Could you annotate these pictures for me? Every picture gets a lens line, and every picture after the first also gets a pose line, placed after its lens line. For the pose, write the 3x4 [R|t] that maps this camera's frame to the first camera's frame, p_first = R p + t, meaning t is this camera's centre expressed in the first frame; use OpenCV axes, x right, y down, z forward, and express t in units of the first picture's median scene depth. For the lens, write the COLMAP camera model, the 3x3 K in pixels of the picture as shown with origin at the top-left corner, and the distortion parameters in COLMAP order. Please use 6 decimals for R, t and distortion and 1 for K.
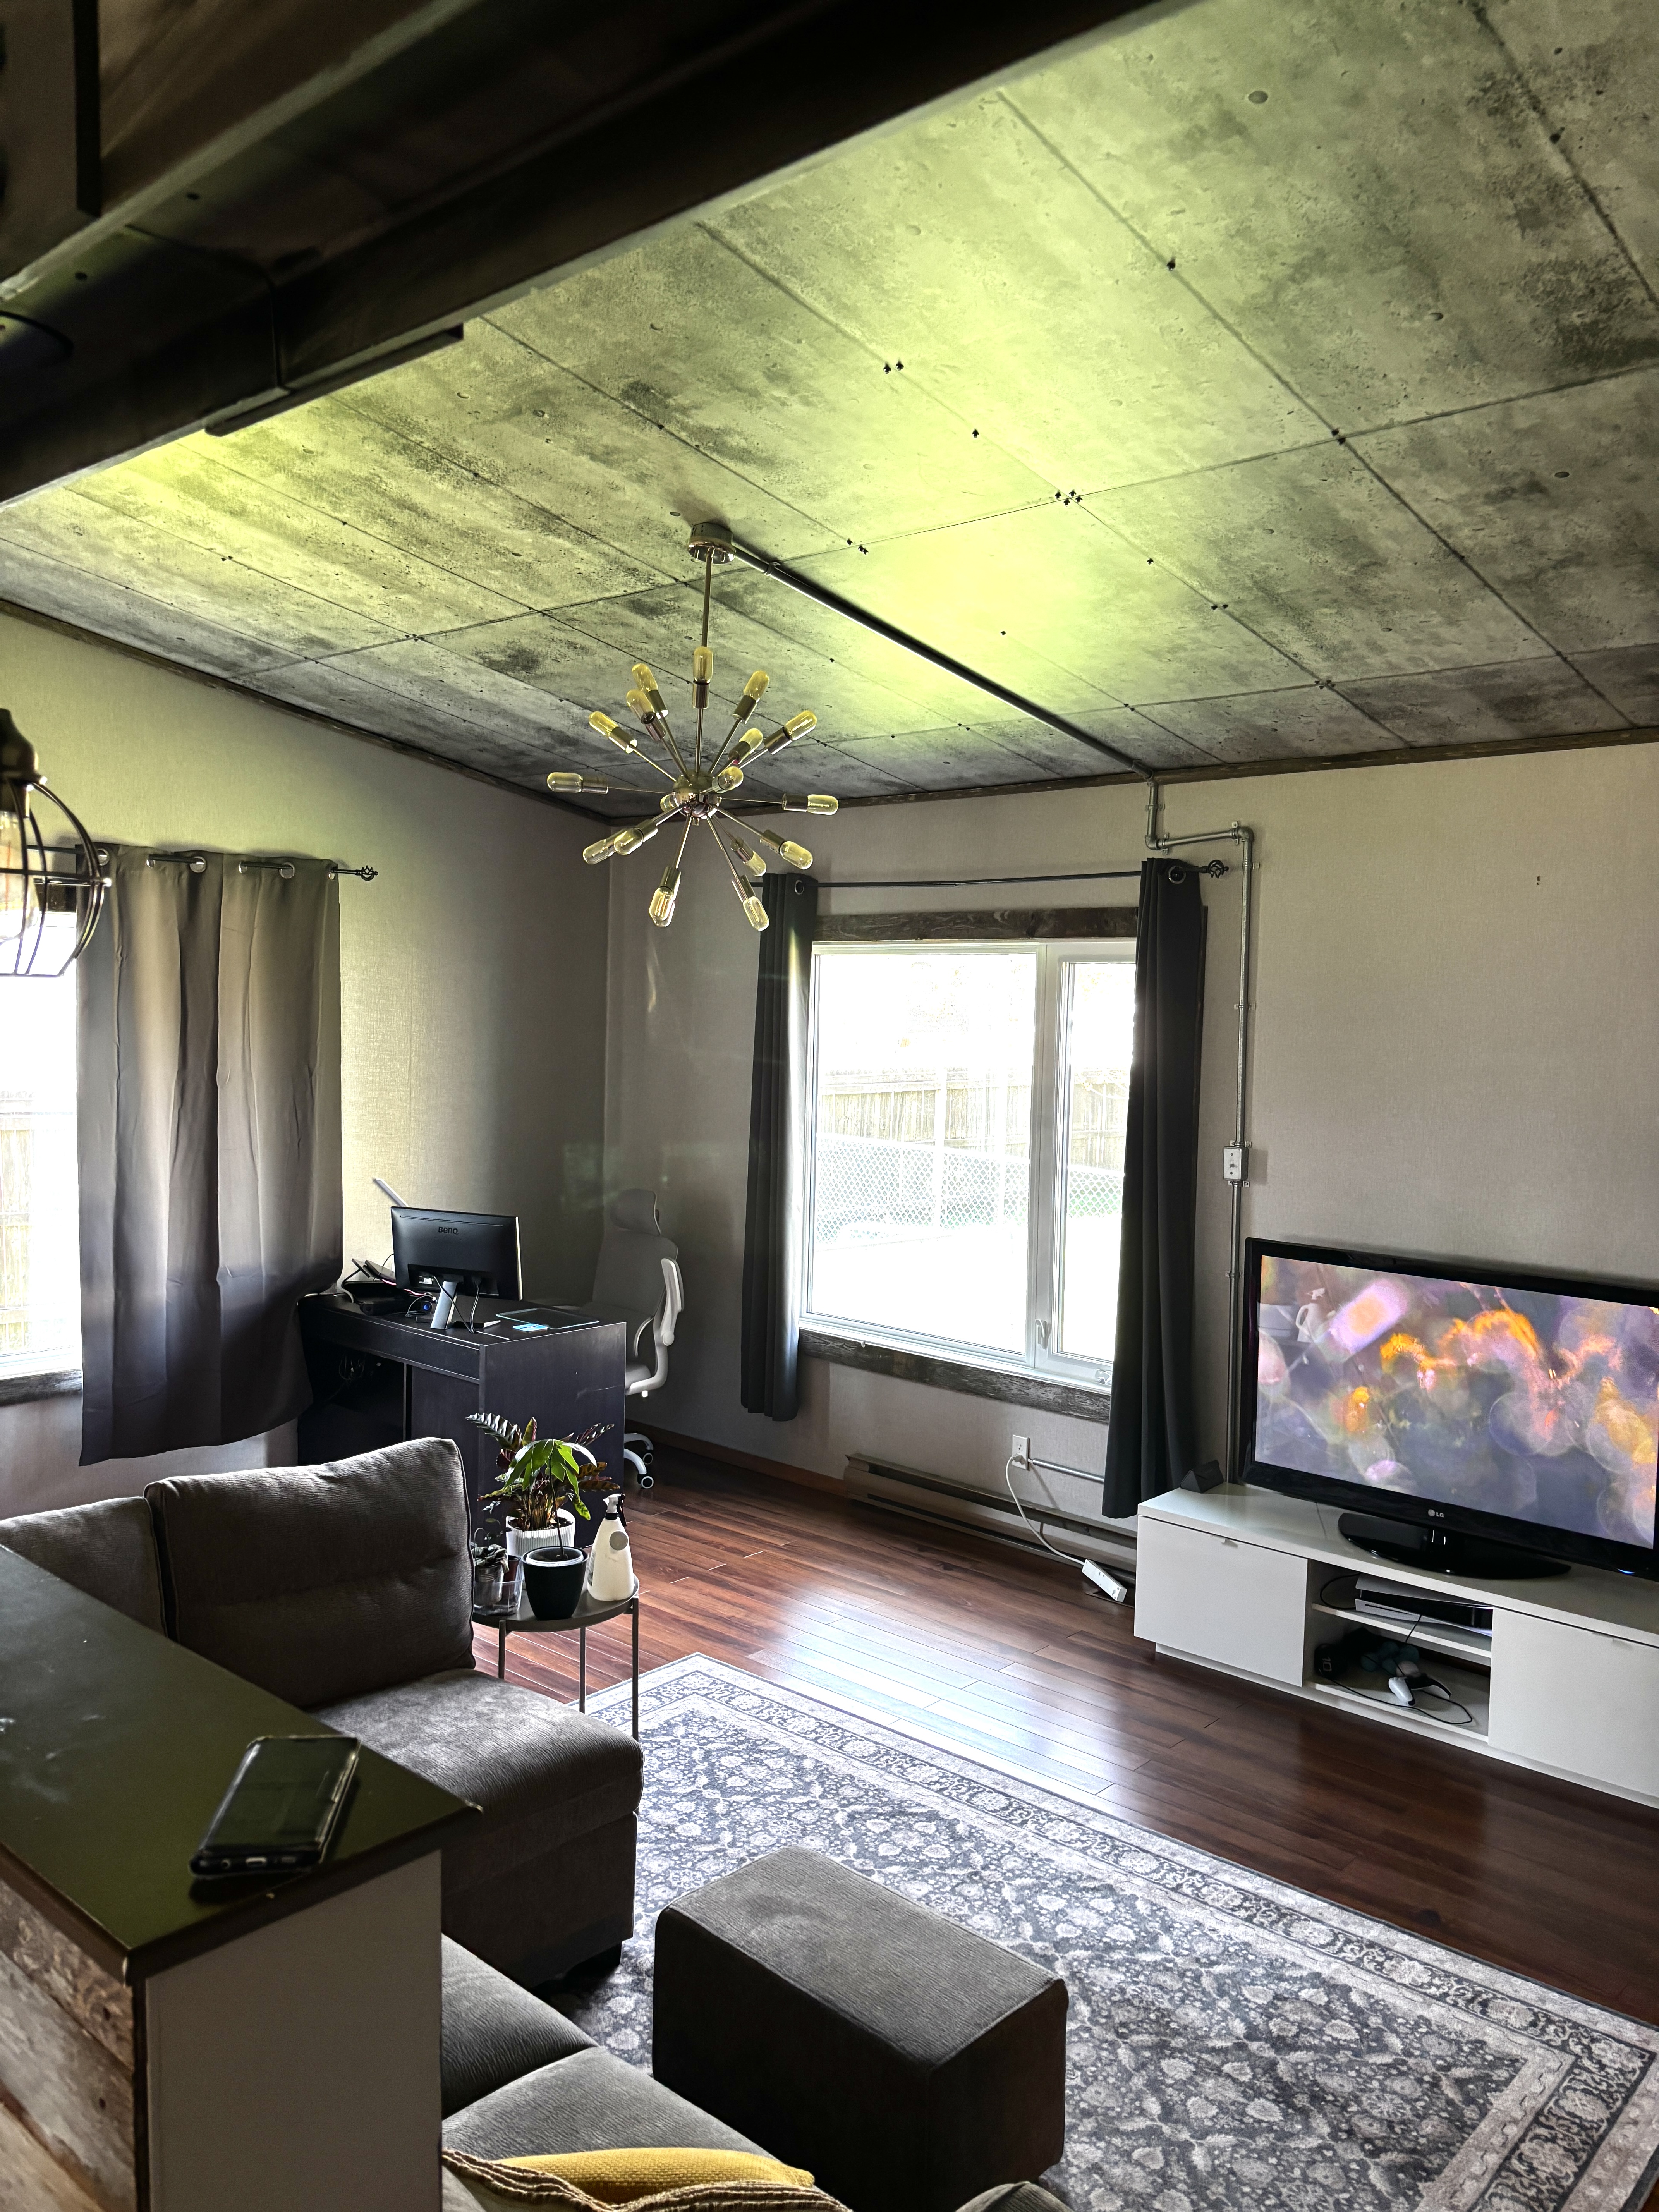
lens RADIAL K [[1697.4, 0, 829.5], [0, 1697.4, 1106.0], [0, 0, 1]] dist [0.074005, -0.063647]
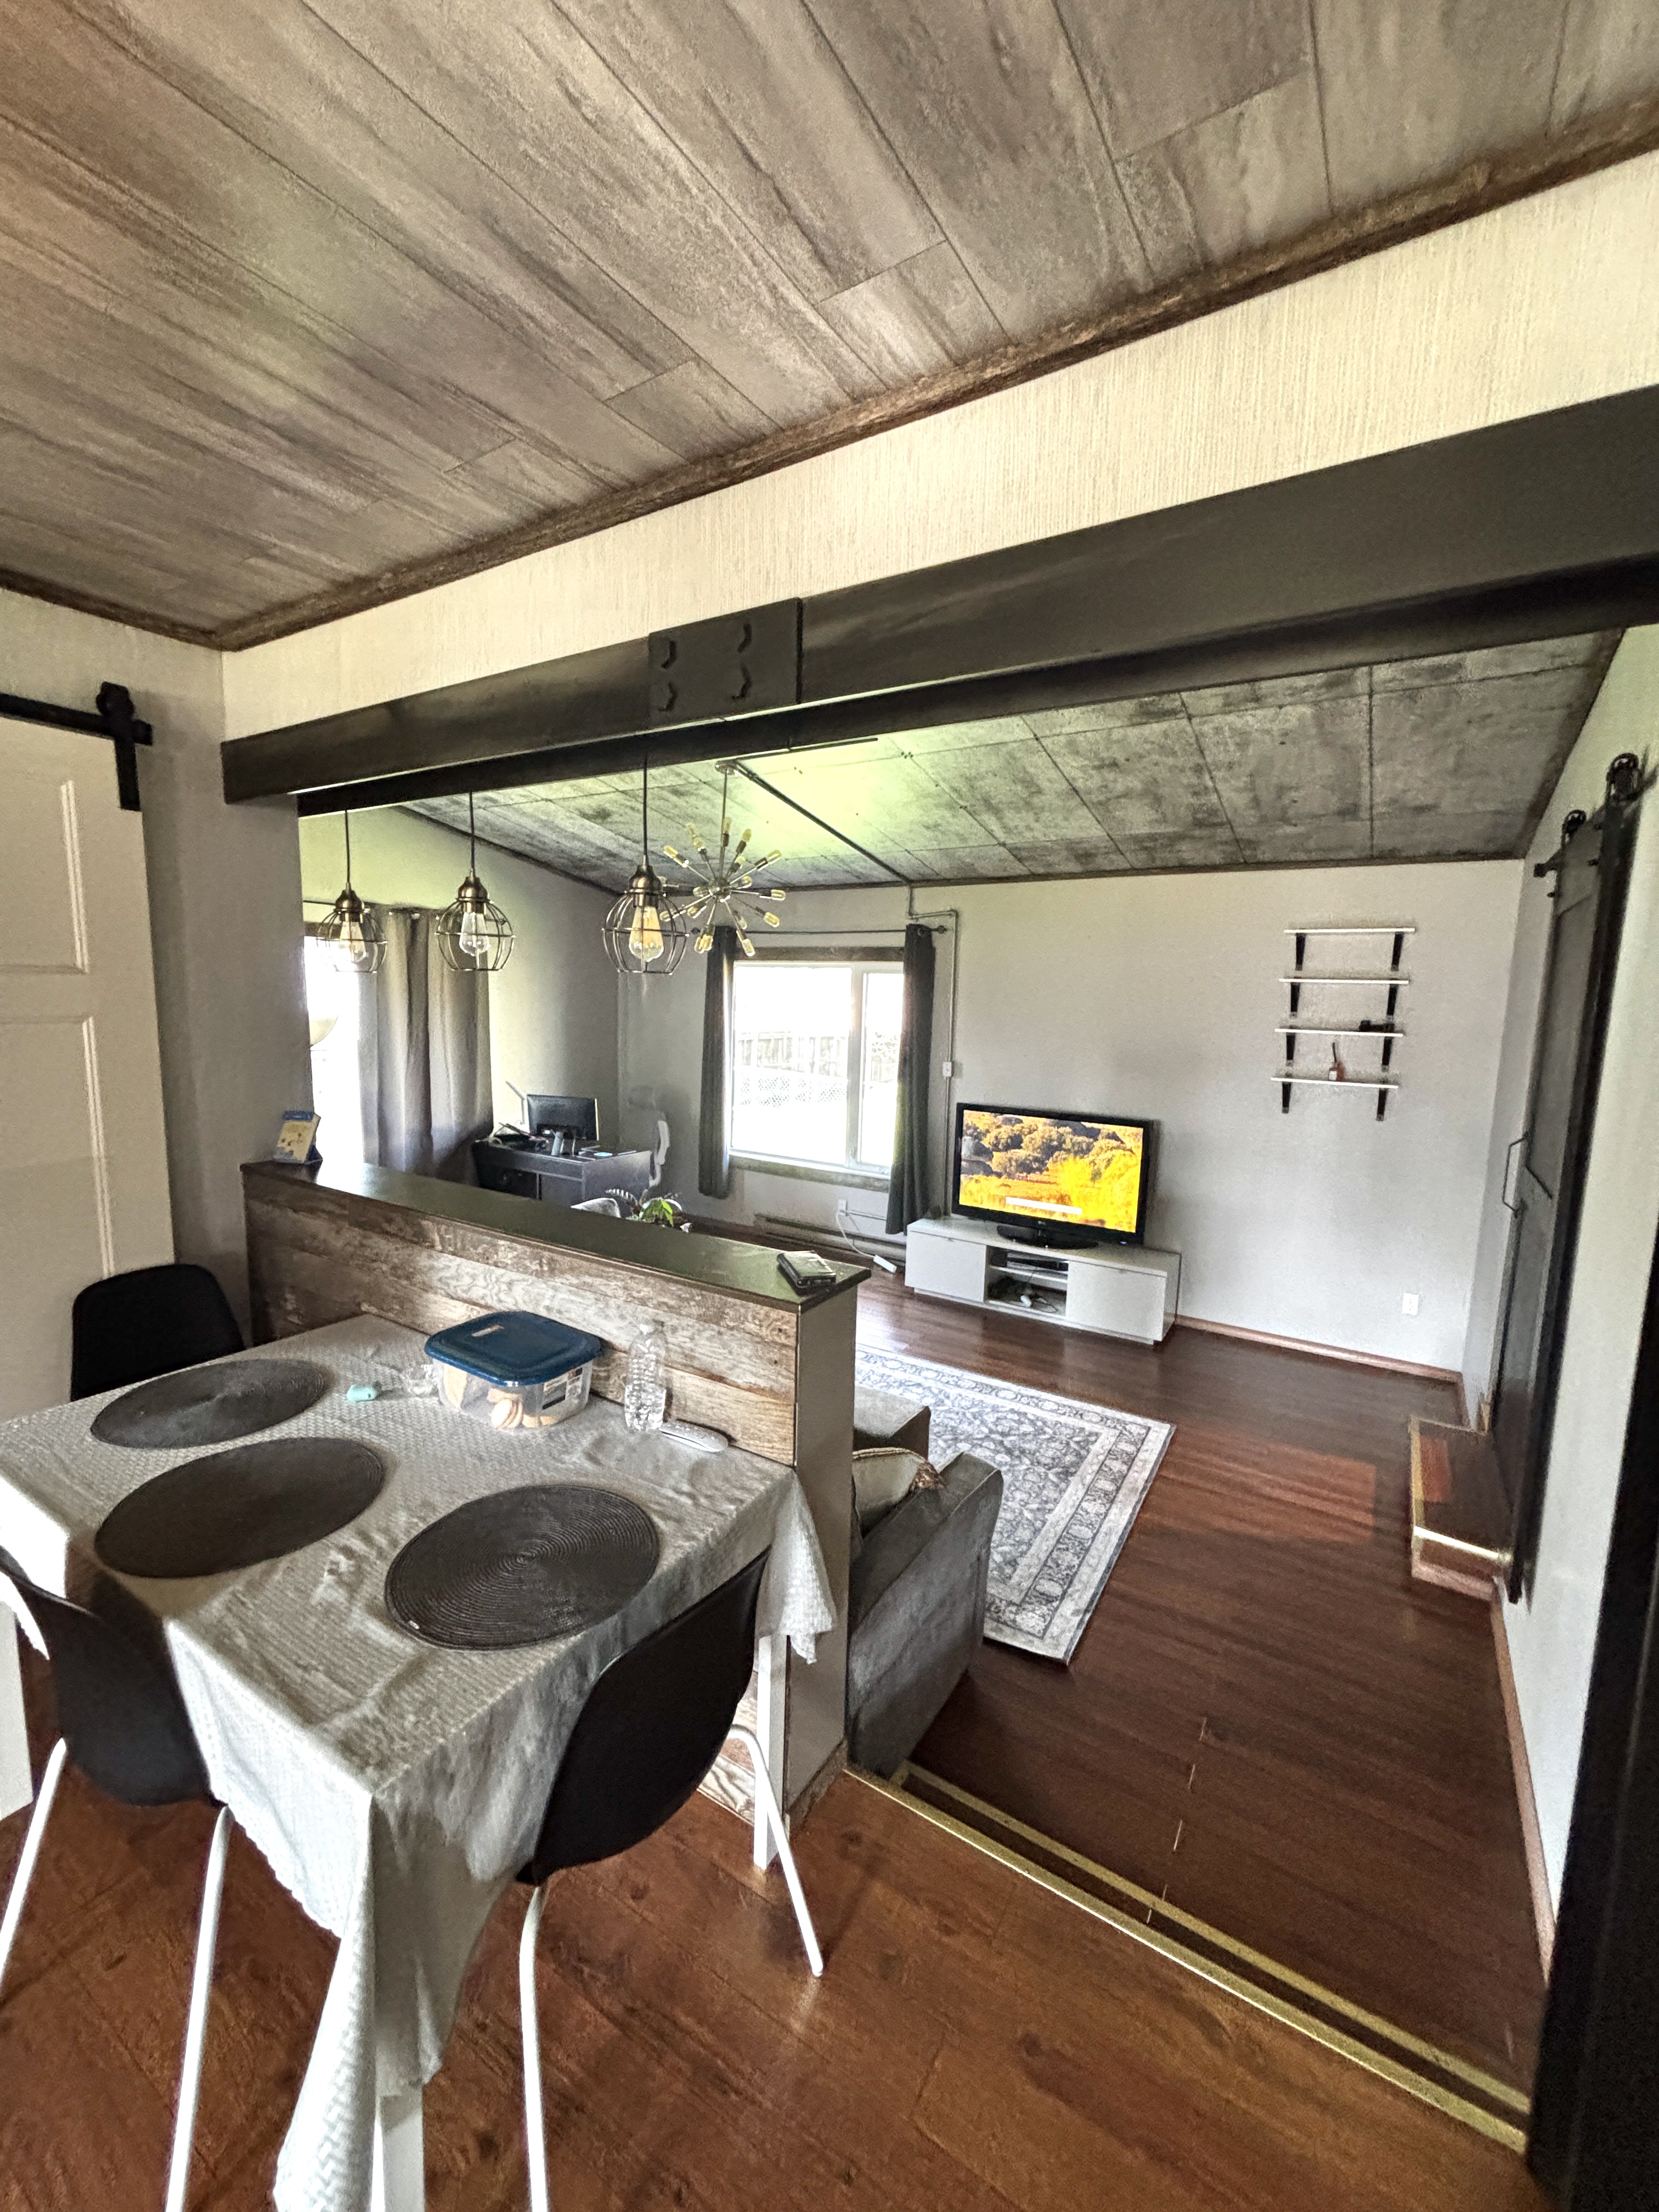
lens RADIAL K [[895.8, 0, 829.5], [0, 895.8, 1106.0], [0, 0, 1]] dist [0.064427, -0.000033]
pose [[0.985154, -0.014622, 0.171051, -0.111118], [0.004043, 0.998066, 0.062035, 0.010721], [-0.171627, -0.060422, 0.983307, -0.092320]]
